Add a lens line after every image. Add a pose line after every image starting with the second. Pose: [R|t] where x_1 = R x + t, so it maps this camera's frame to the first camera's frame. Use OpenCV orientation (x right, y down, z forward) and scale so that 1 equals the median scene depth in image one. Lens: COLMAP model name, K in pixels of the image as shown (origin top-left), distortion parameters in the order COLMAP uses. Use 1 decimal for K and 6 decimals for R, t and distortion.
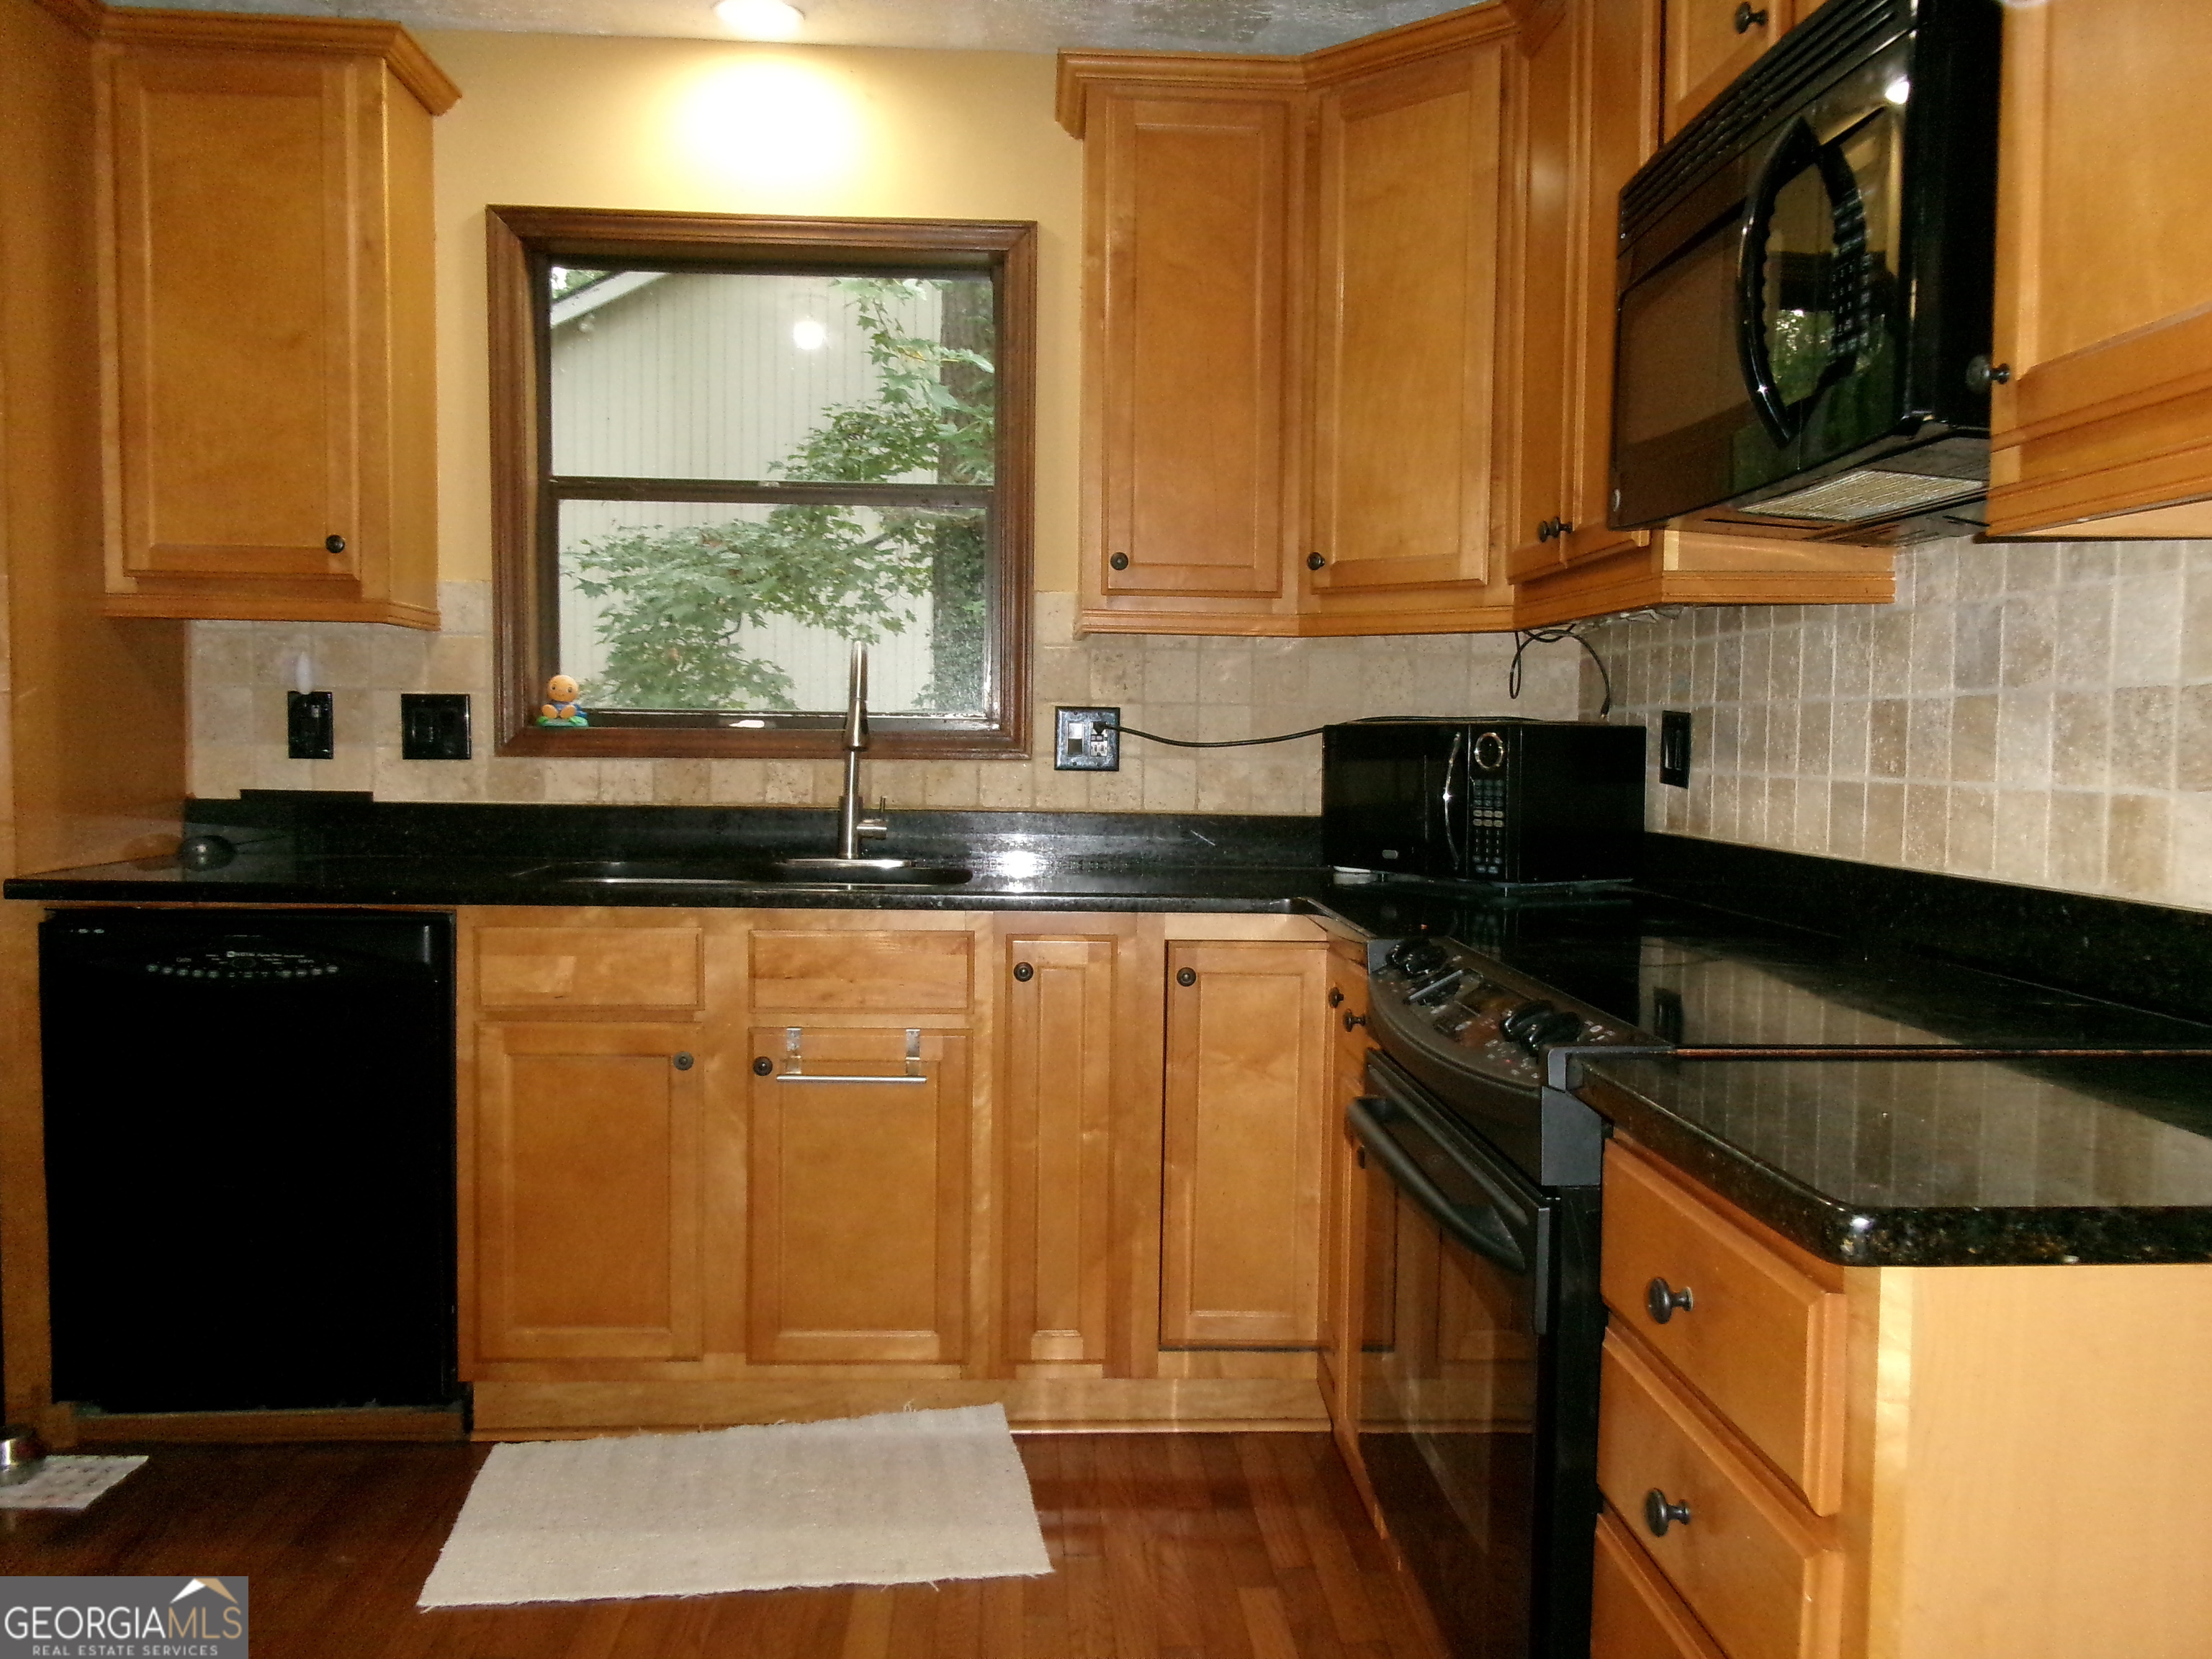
lens RADIAL K [[1860.1, 0, 1104.5], [0, 1860.1, 840.5], [0, 0, 1]] dist [0.011937, 0.005084]
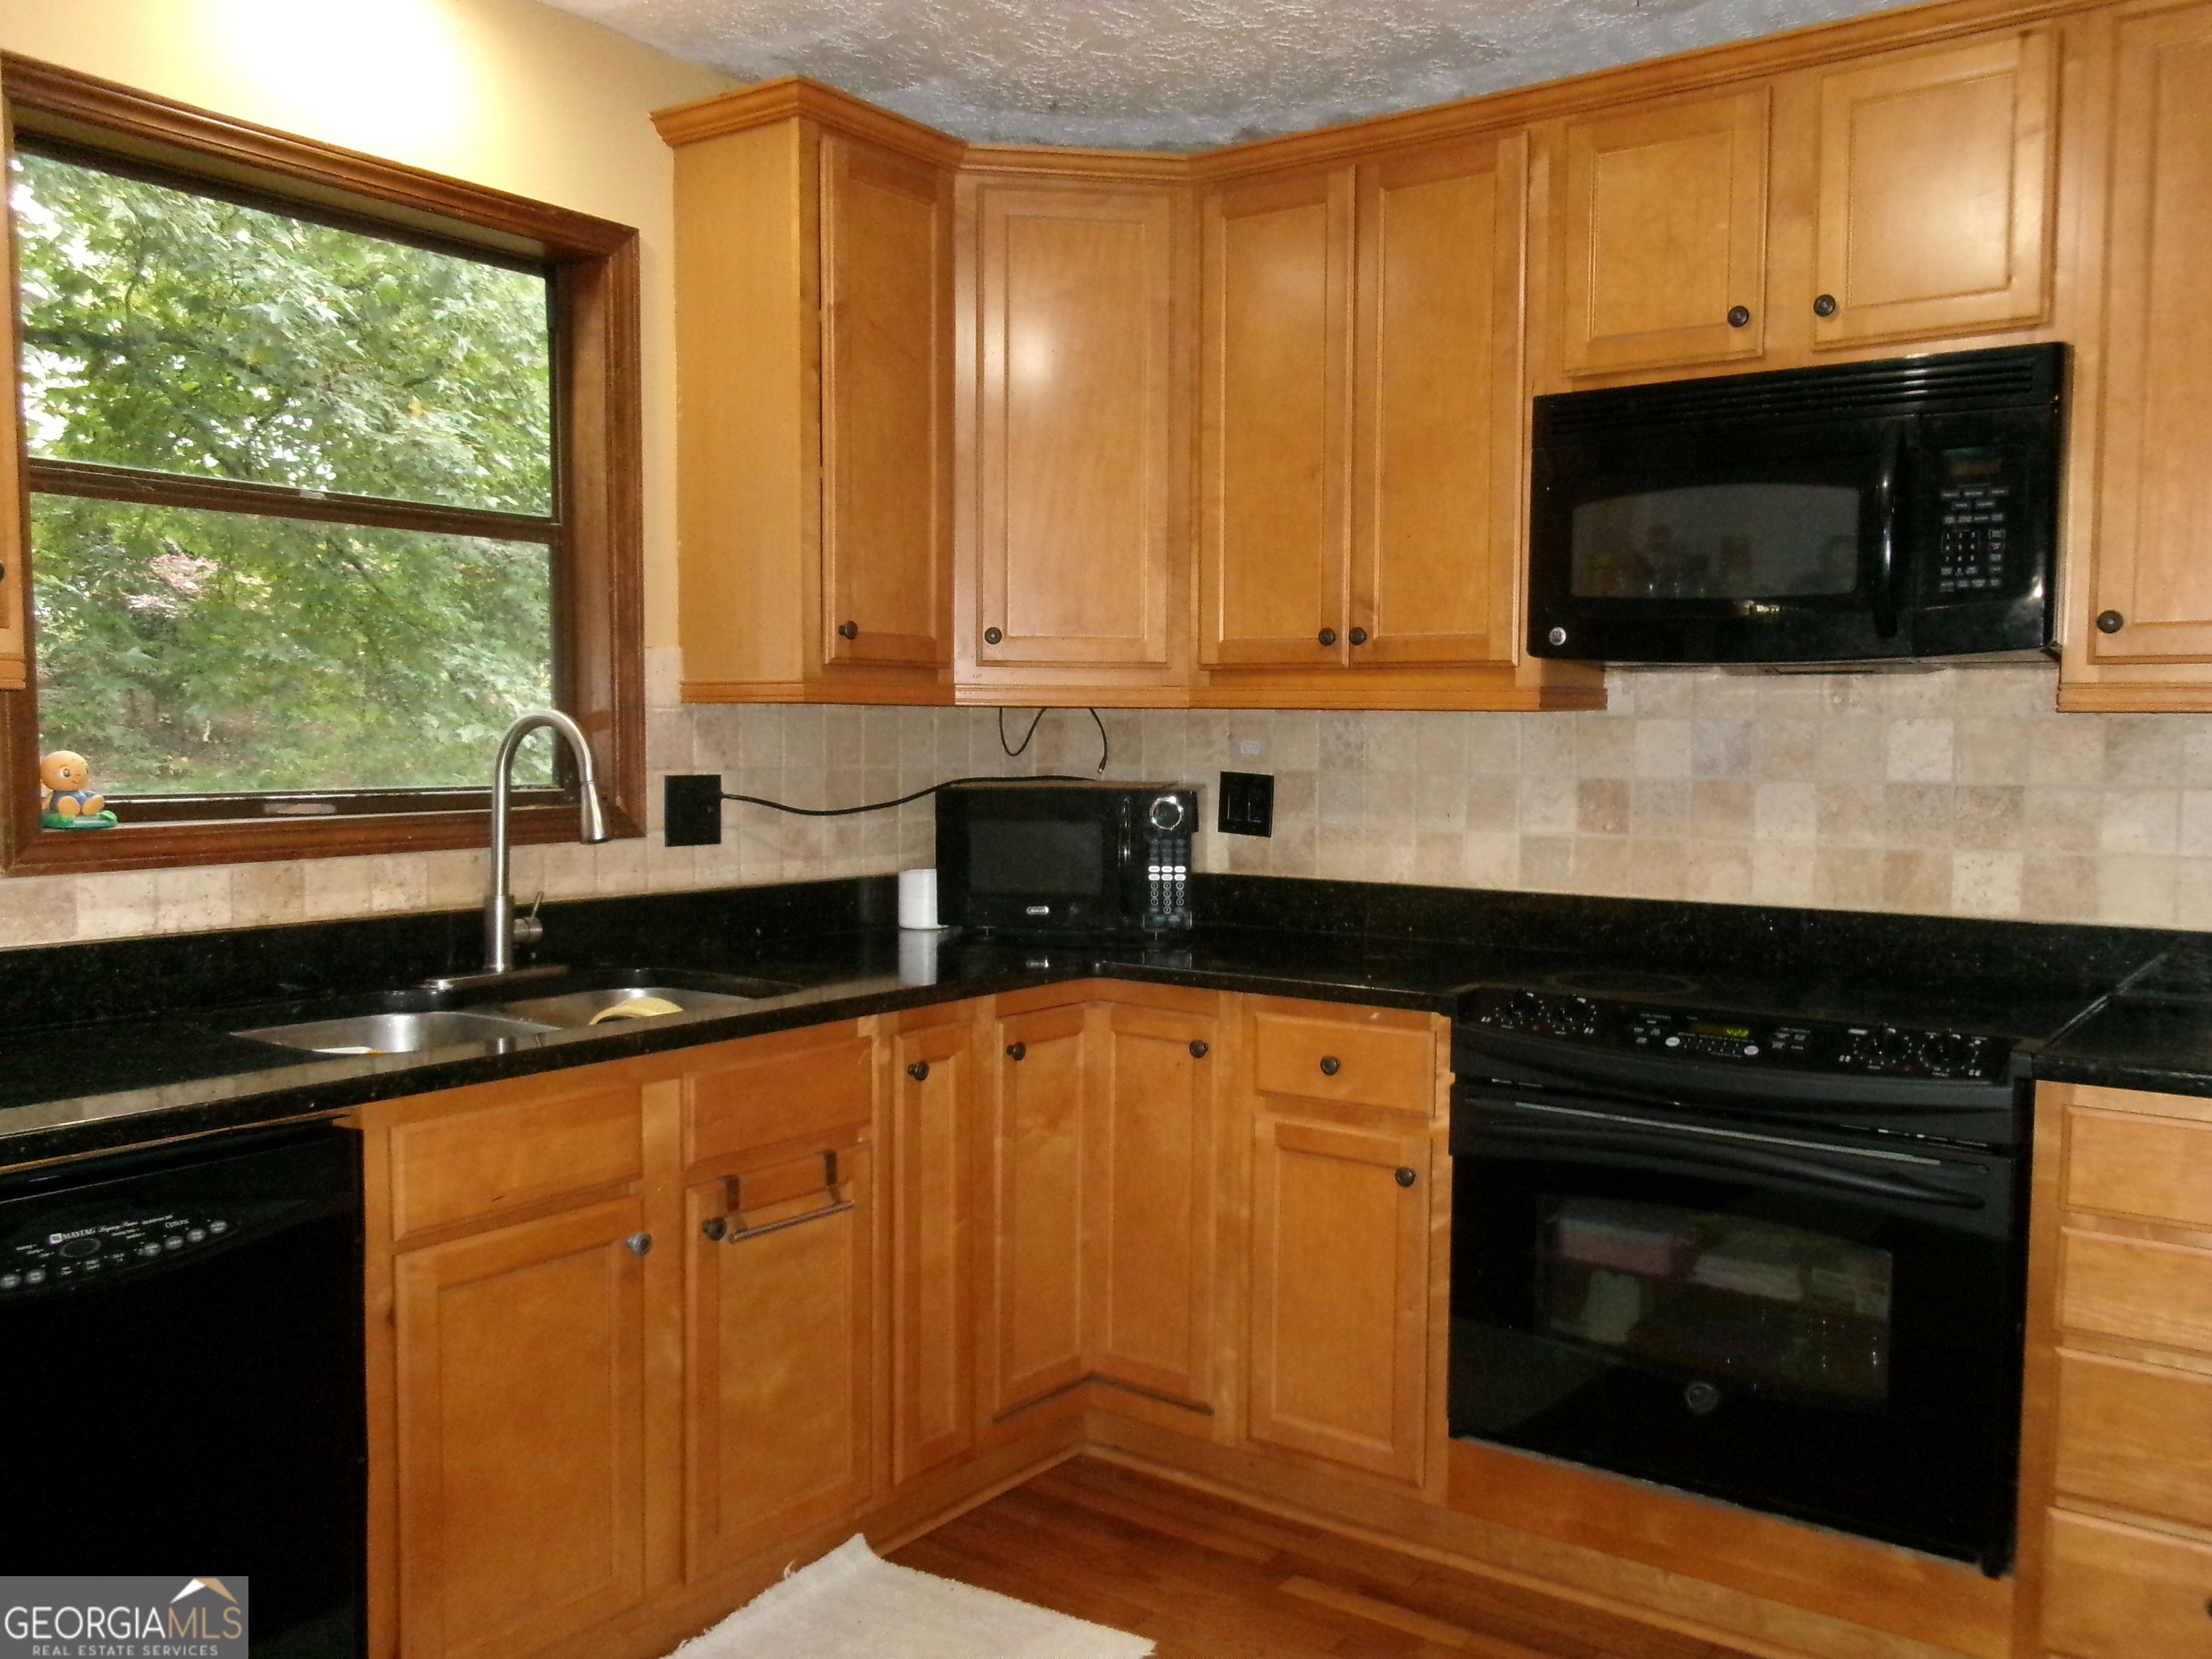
lens RADIAL K [[1860.1, 0, 1108.8], [0, 1860.1, 843.3], [0, 0, 1]] dist [0.011937, 0.005084]
pose [[0.626355, -0.059059, 0.777297, -0.687784], [0.046040, 0.998188, 0.038743, -0.074951], [-0.778177, 0.011519, 0.627939, 0.313967]]
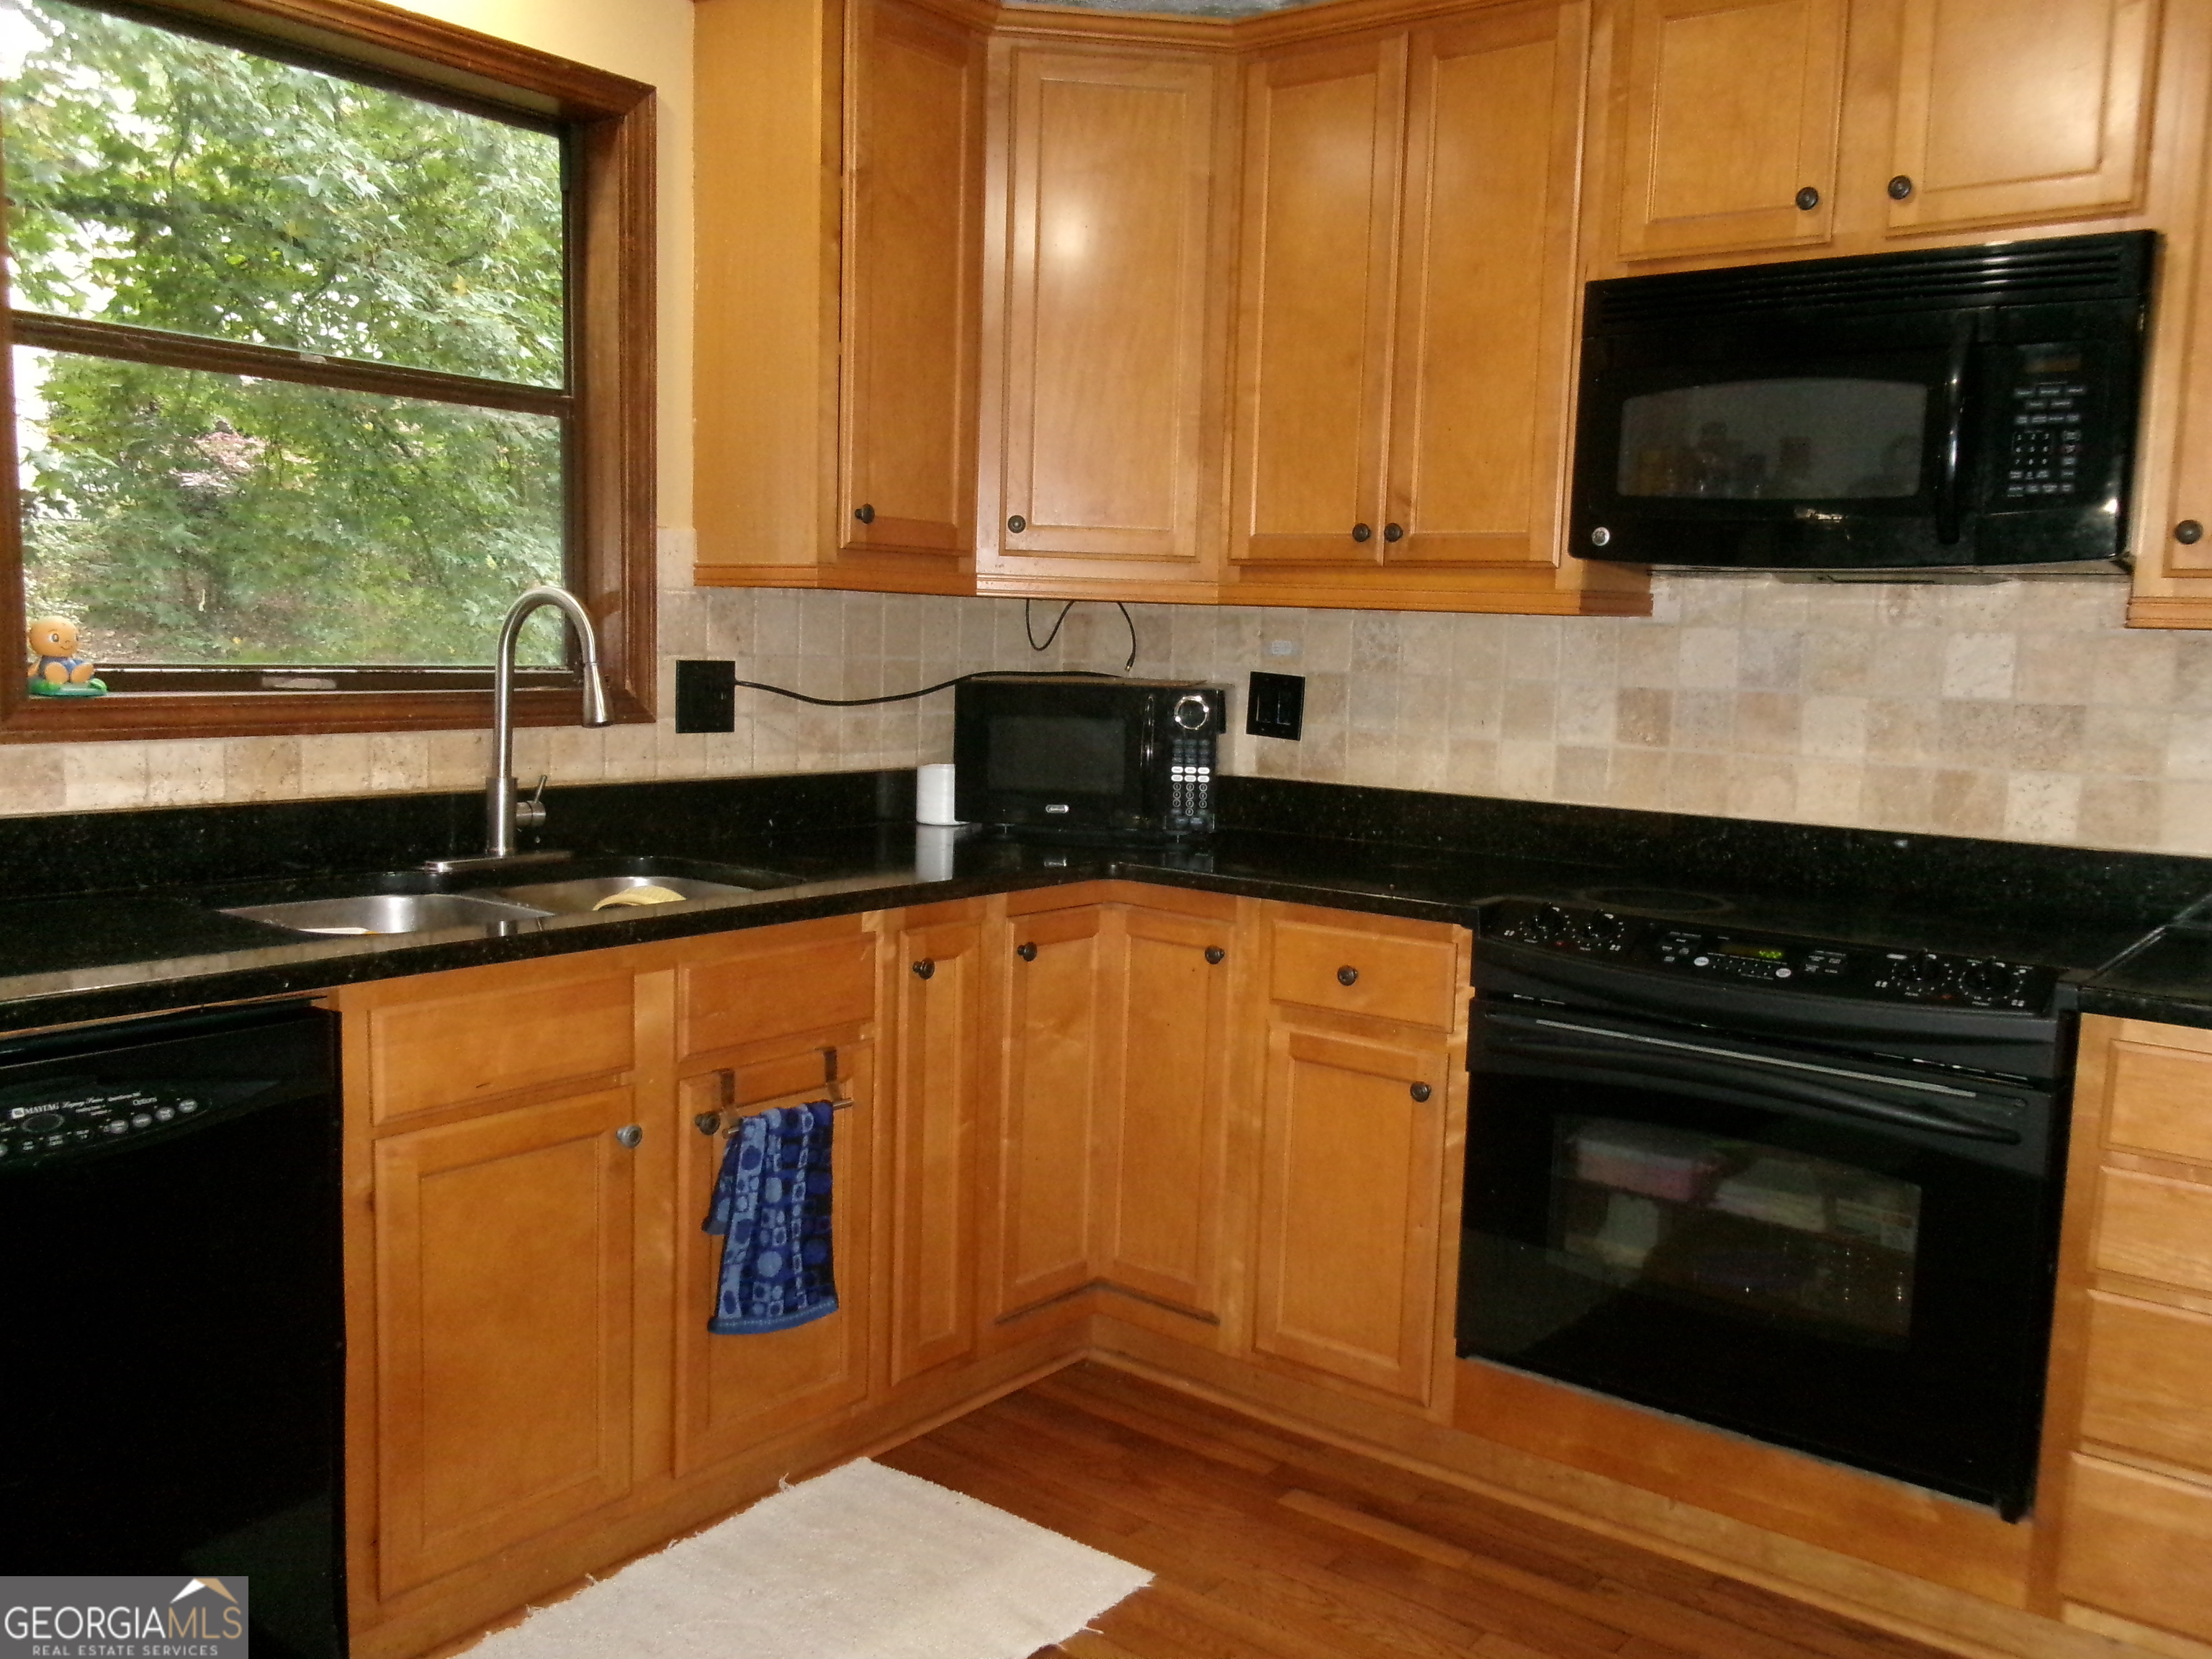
lens RADIAL K [[1860.1, 0, 1107.8], [0, 1860.1, 839.4], [0, 0, 1]] dist [0.011937, 0.005084]
pose [[0.648505, -0.079652, 0.757031, -0.655932], [0.020659, 0.995986, 0.087097, -0.069958], [-0.760930, -0.040843, 0.647547, 0.319669]]
